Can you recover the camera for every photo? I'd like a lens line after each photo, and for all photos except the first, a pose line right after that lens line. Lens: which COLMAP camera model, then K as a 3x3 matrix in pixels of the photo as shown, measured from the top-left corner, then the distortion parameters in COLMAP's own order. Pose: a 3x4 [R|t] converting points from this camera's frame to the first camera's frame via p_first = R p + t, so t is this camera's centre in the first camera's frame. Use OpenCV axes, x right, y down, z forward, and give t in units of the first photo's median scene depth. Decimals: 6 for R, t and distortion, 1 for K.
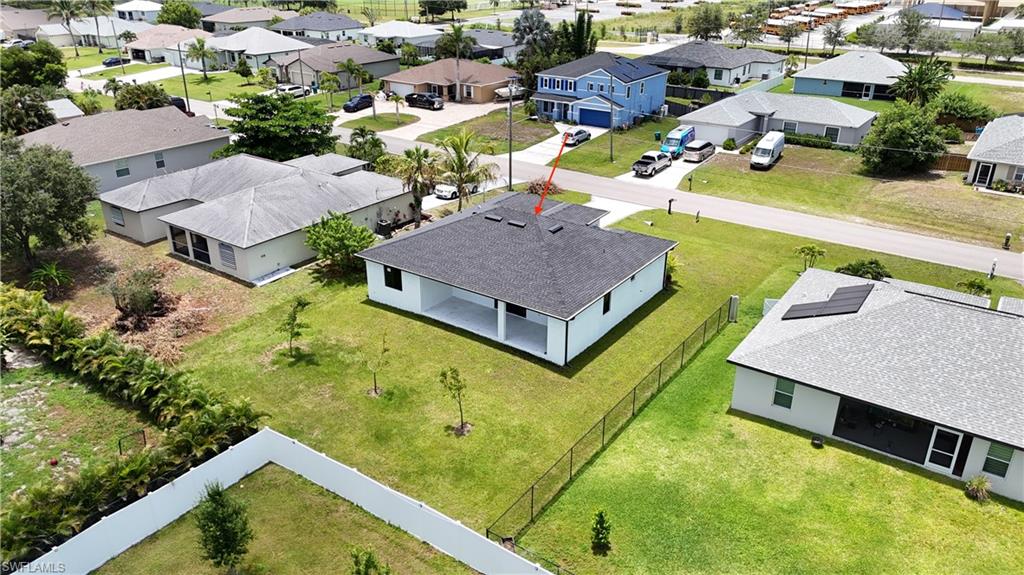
lens RADIAL K [[752.0, 0, 510.8], [0, 752.0, 288.3], [0, 0, 1]] dist [0.098240, -0.129842]
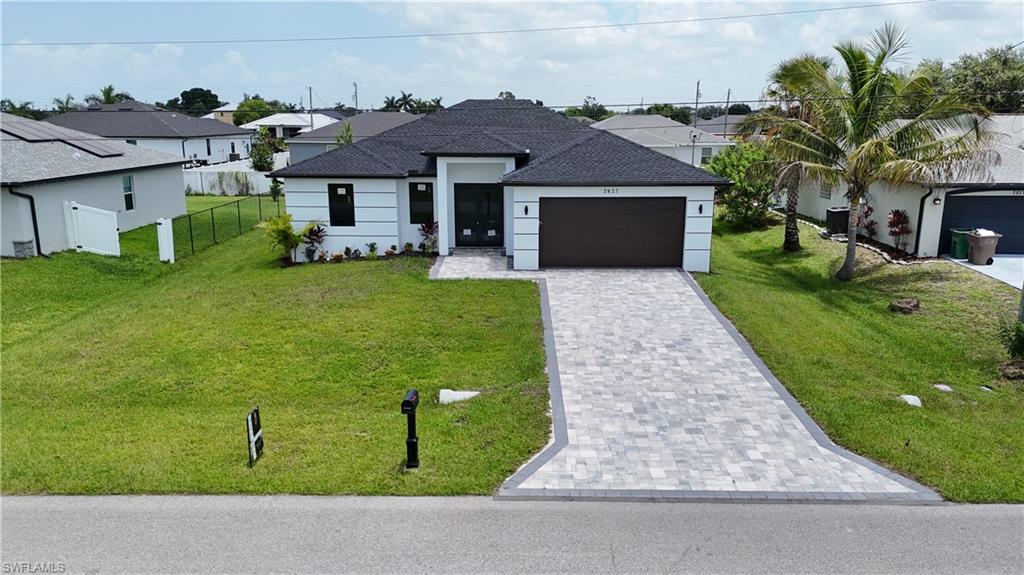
lens RADIAL K [[752.0, 0, 510.8], [0, 752.0, 288.3], [0, 0, 1]] dist [0.098240, -0.129842]
pose [[-0.826738, 0.118975, -0.549862, 0.396263], [-0.235756, 0.814158, 0.530628, -0.331790], [0.510806, 0.568324, -0.645046, 1.523973]]
